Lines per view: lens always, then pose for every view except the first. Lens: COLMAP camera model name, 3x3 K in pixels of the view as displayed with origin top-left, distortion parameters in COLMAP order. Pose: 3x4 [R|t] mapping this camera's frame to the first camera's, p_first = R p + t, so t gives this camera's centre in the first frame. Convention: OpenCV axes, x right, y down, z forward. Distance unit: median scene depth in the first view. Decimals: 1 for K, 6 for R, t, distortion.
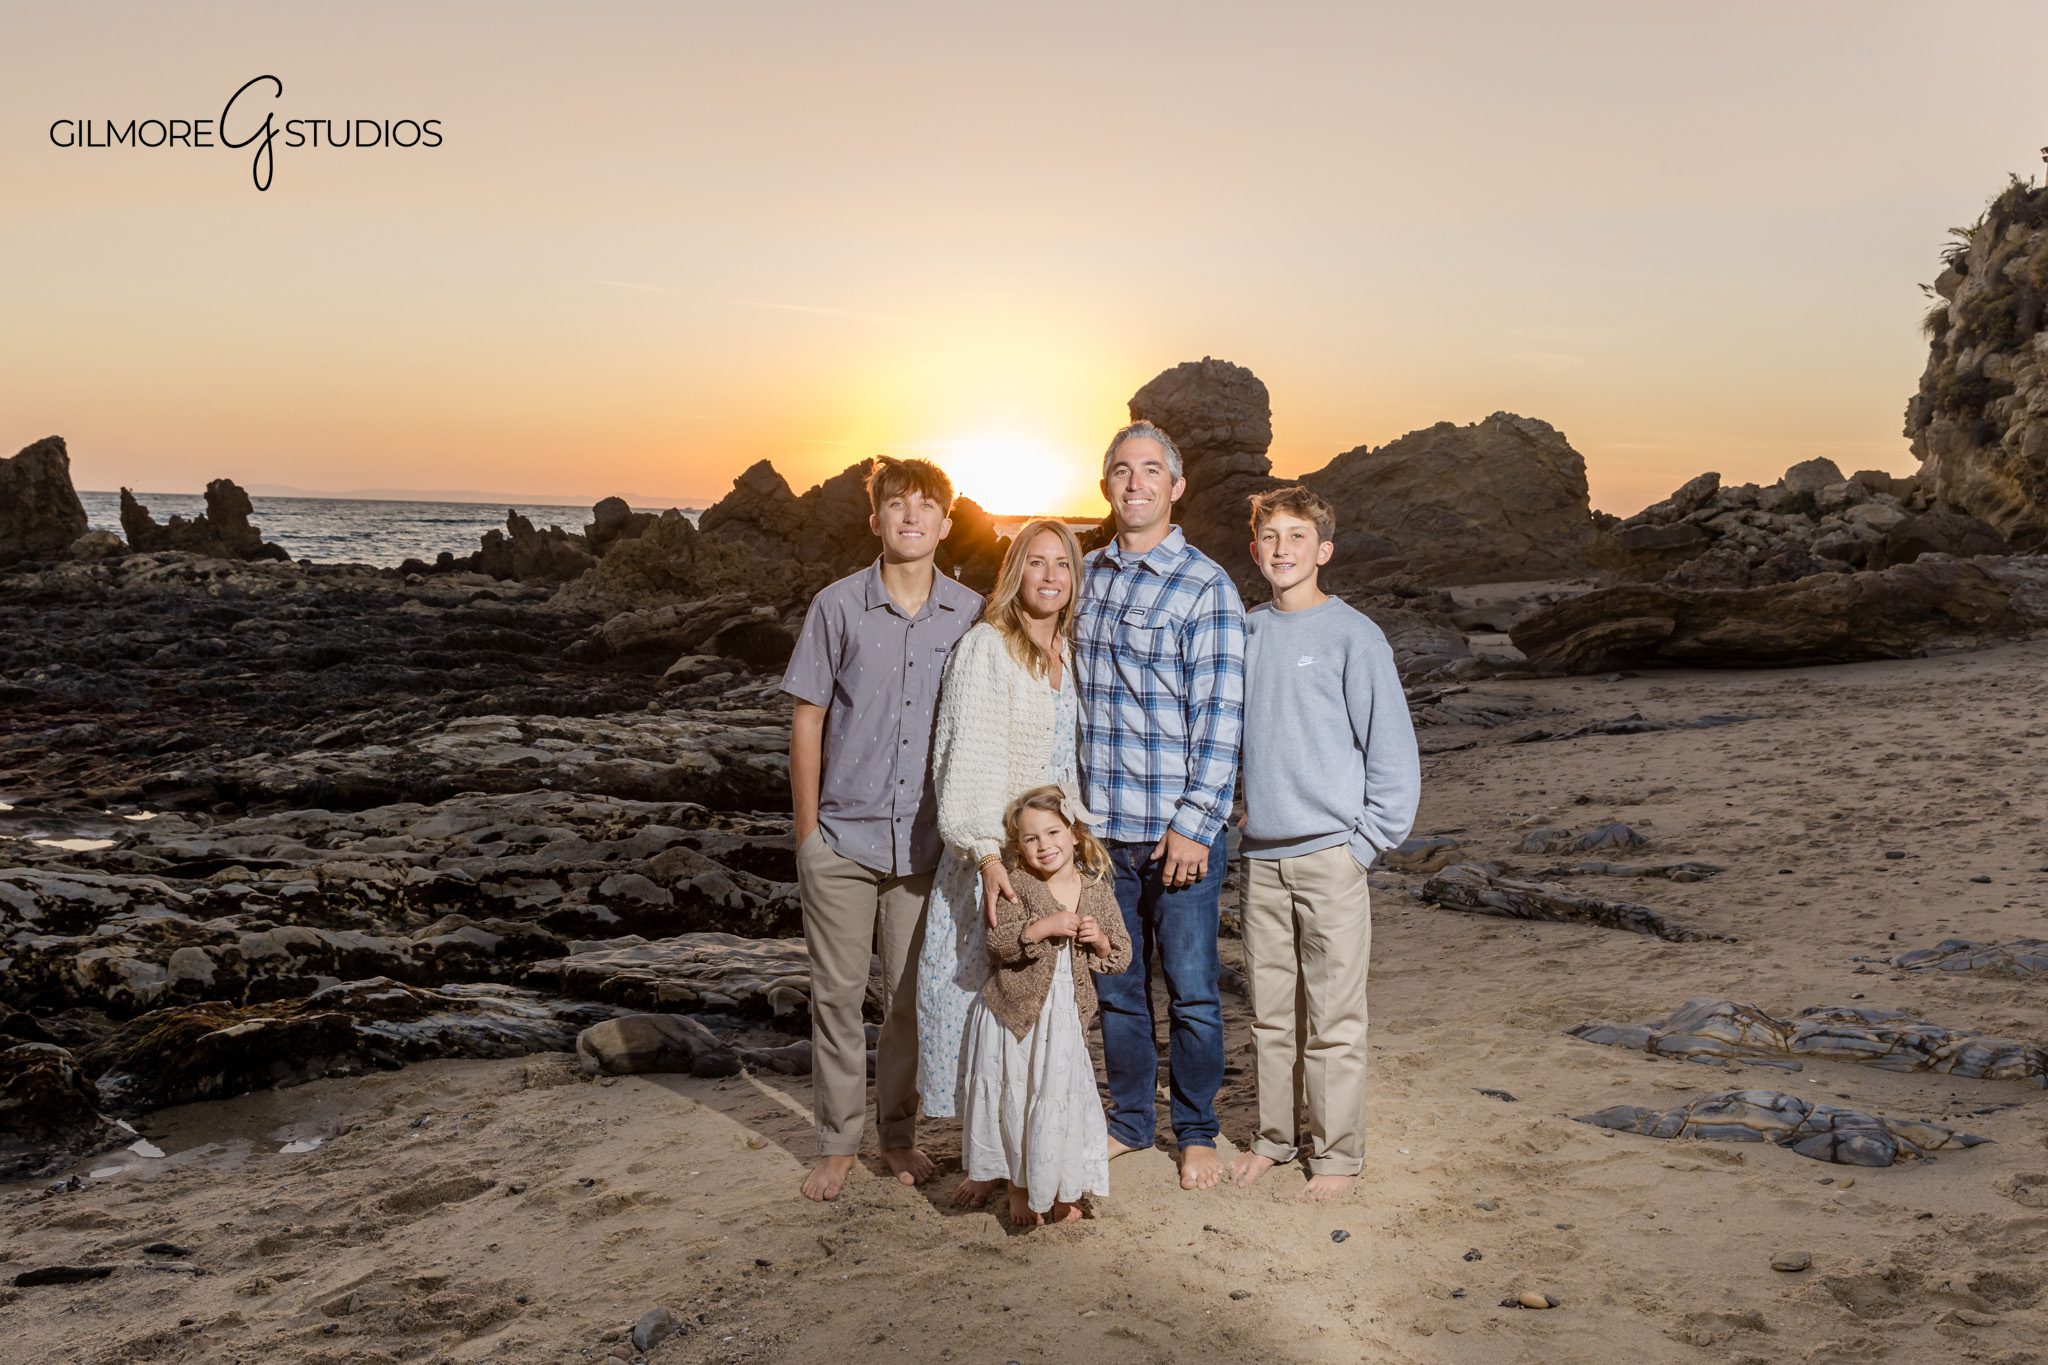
lens RADIAL K [[6089.4, 0, 1024.0], [0, 6089.4, 682.5], [0, 0, 1]] dist [0.011315, 0.283677]
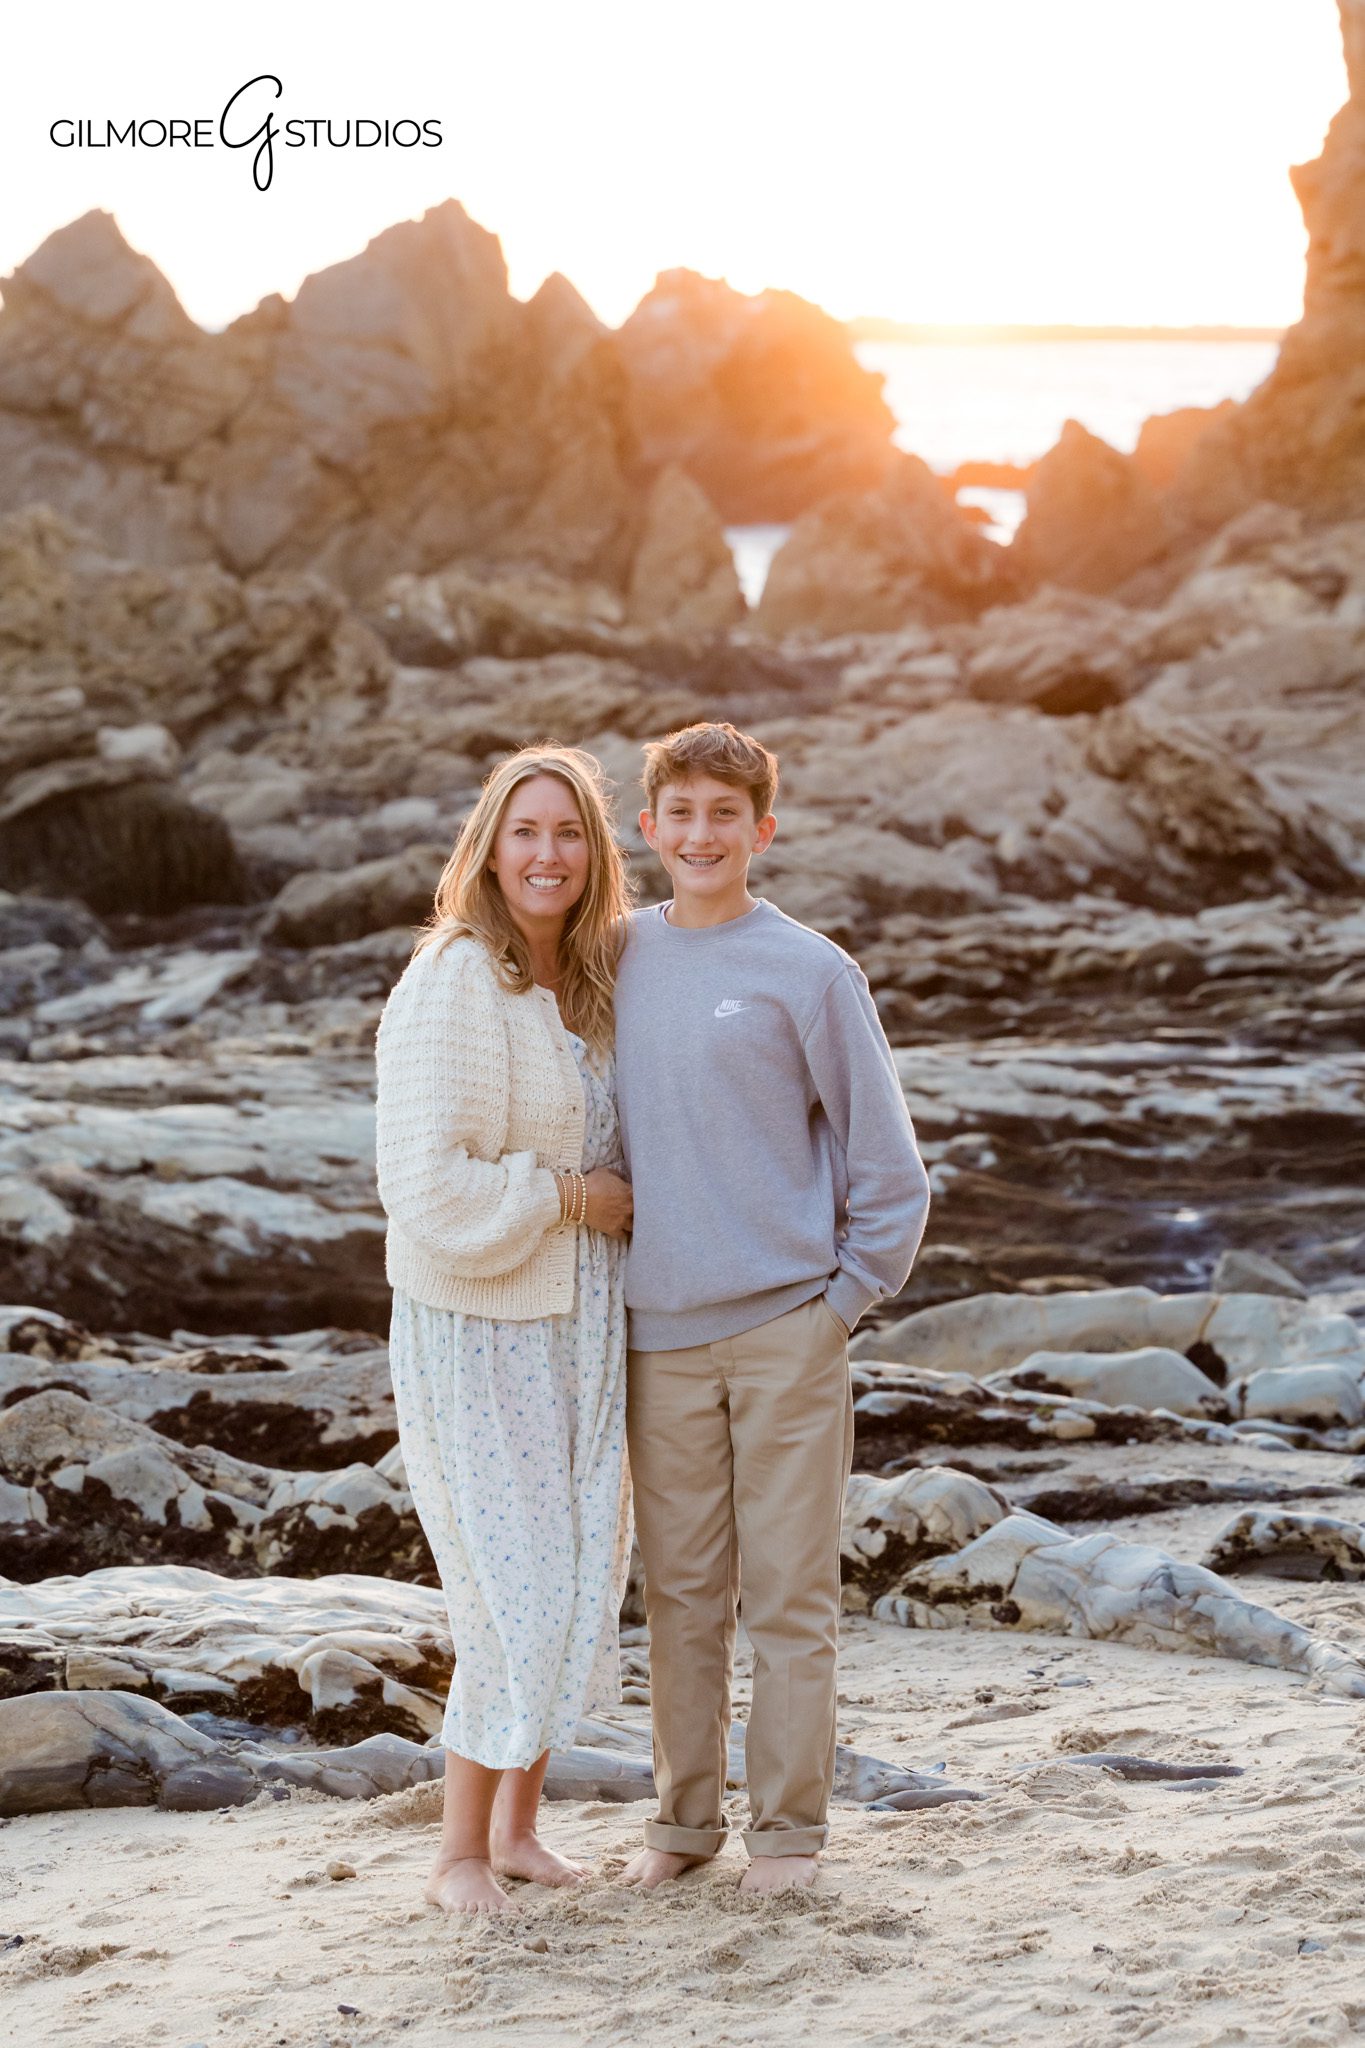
lens RADIAL K [[6243.8, 0, 682.5], [0, 6243.8, 1024.0], [0, 0, 1]] dist [0.007258, 0.981003]
pose [[0.999944, -0.010313, -0.002489, -0.011960], [0.010296, 0.999925, -0.006624, 0.004795], [0.002557, 0.006598, 0.999975, 0.602737]]
